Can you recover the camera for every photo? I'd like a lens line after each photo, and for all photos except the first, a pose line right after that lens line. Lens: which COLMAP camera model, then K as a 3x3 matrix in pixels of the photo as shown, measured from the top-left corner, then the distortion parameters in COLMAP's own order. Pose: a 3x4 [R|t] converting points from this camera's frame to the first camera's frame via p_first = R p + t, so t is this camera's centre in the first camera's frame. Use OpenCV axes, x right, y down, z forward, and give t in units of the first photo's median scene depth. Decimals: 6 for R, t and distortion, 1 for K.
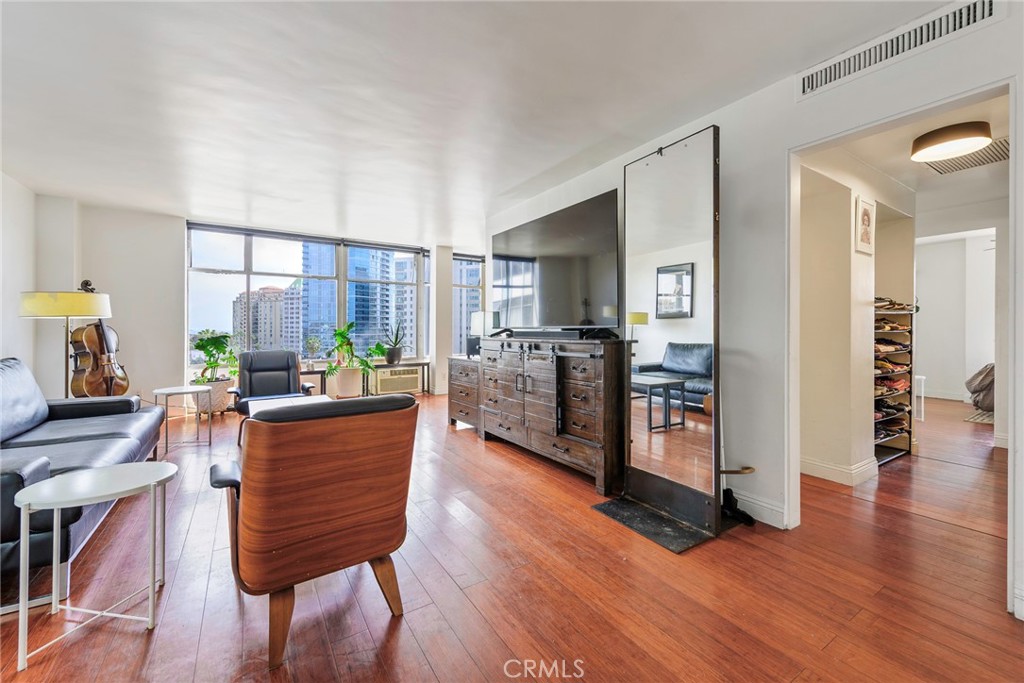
lens RADIAL K [[403.3, 0, 508.2], [0, 403.3, 329.6], [0, 0, 1]] dist [0.001871, 0.000007]
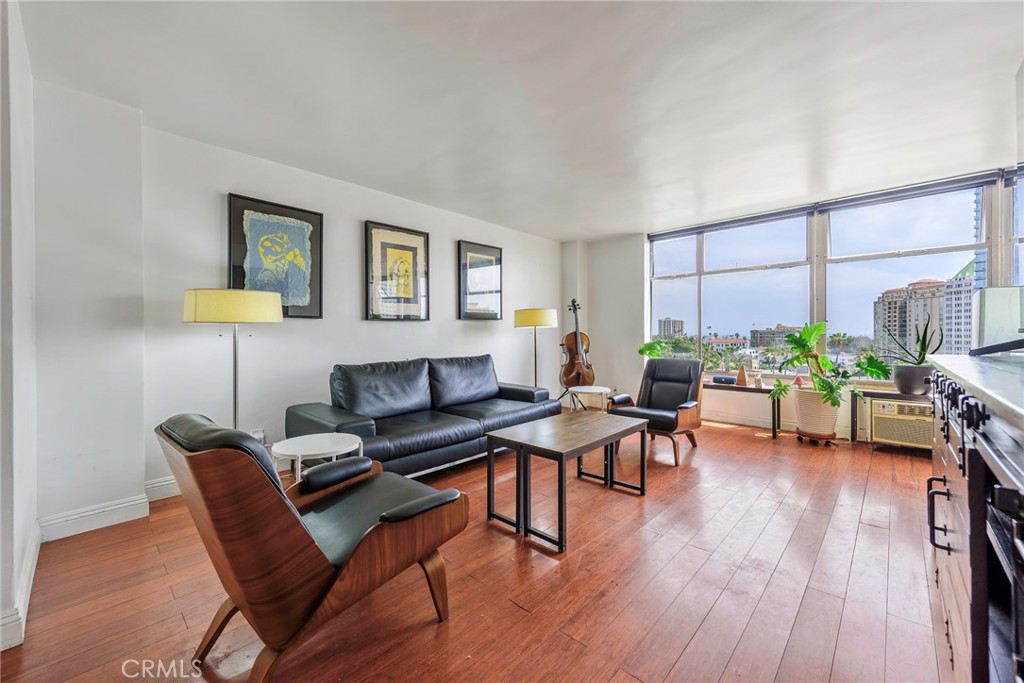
lens RADIAL K [[399.0, 0, 514.8], [0, 399.0, 335.3], [0, 0, 1]] dist [0.000959, 0.000009]
pose [[0.236061, 0.001494, -0.971737, 0.151446], [0.003298, 0.999992, 0.002338, -0.002164], [0.971733, -0.003757, 0.236054, 0.368025]]
